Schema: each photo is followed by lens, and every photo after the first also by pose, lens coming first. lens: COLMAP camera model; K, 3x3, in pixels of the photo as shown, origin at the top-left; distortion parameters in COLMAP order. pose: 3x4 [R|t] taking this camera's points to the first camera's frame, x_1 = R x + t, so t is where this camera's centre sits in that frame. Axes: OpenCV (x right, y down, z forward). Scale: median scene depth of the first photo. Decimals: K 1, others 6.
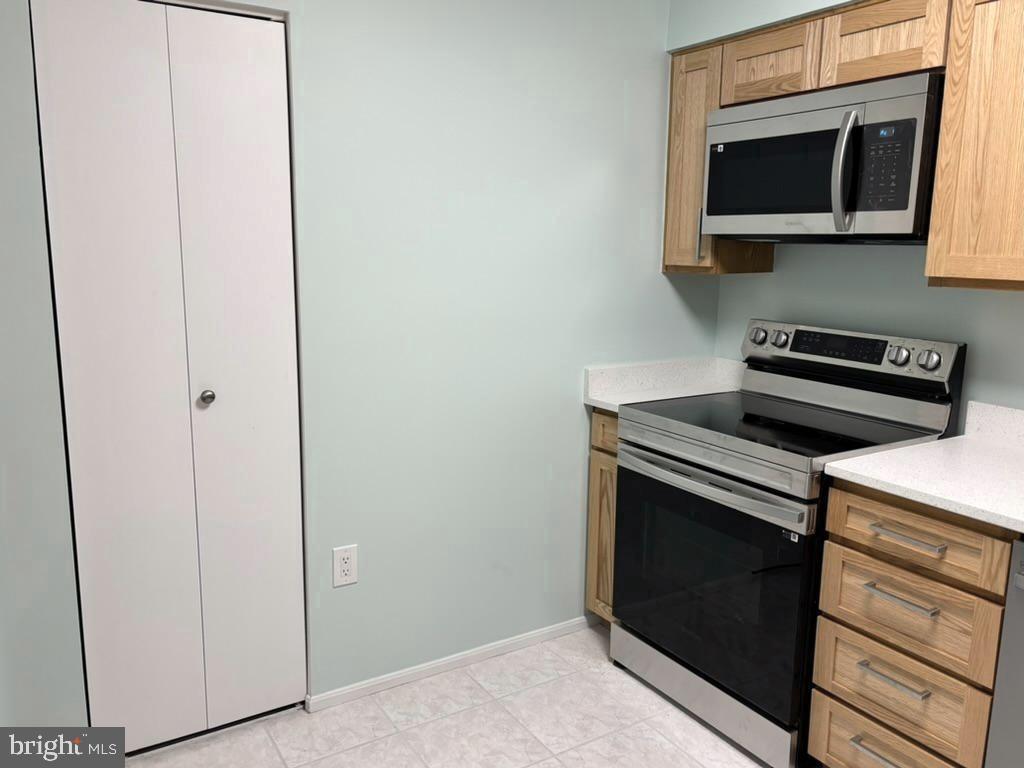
lens RADIAL K [[811.1, 0, 498.4], [0, 811.1, 385.9], [0, 0, 1]] dist [0.015897, -0.011616]
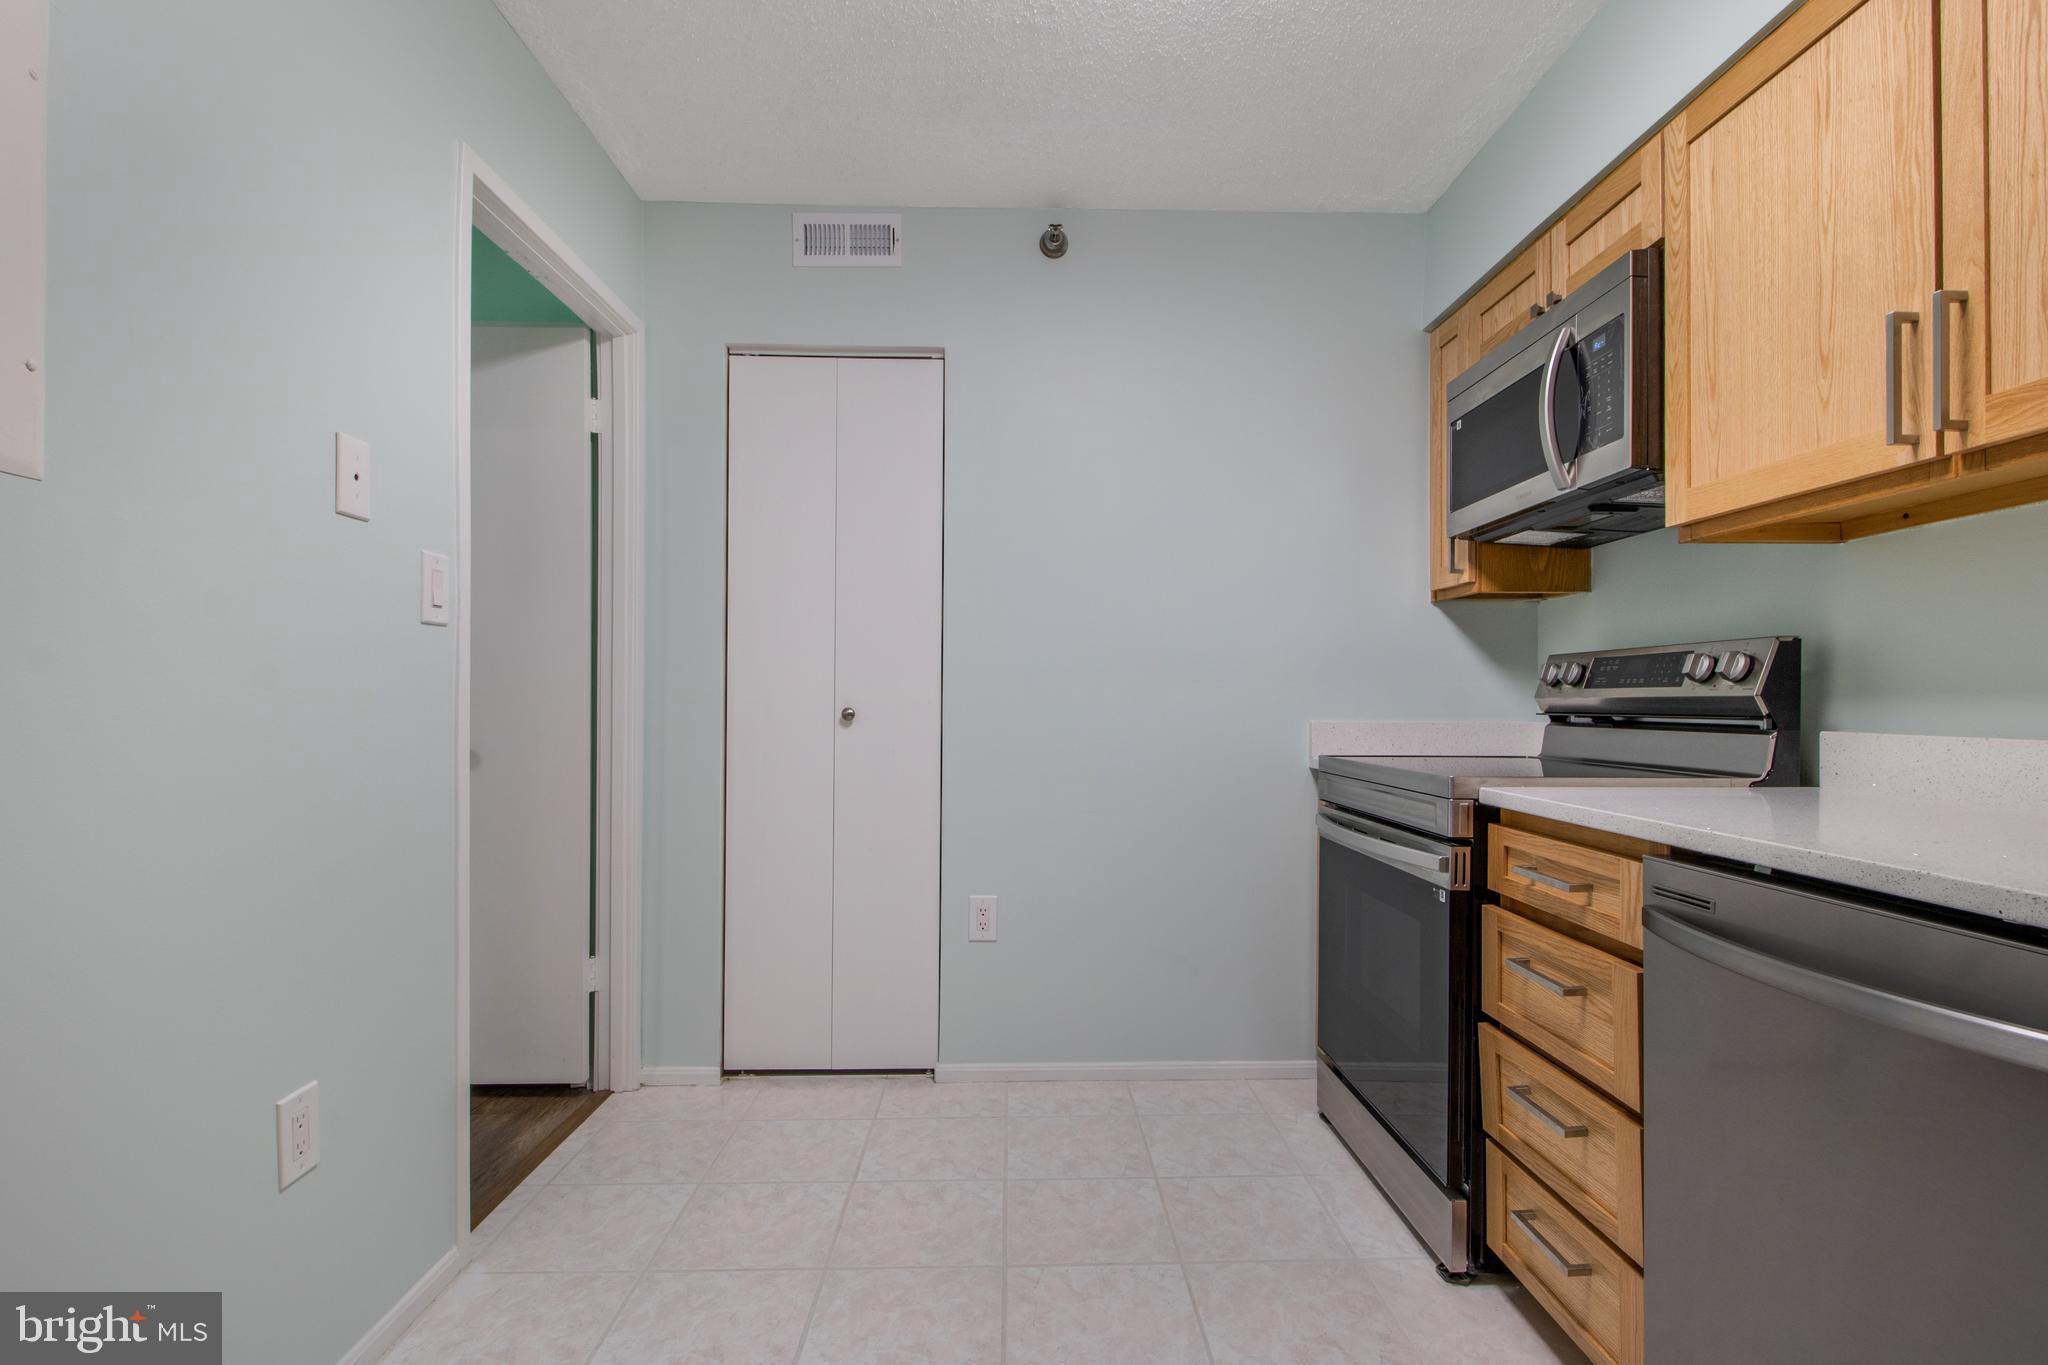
lens RADIAL K [[978.5, 0, 1029.1], [0, 978.5, 703.2], [0, 0, 1]] dist [0.023963, -0.012612]
pose [[0.867806, -0.005610, -0.496871, 0.466097], [-0.086448, 0.982983, -0.162085, 0.186228], [0.489325, 0.183612, 0.852554, 0.062860]]
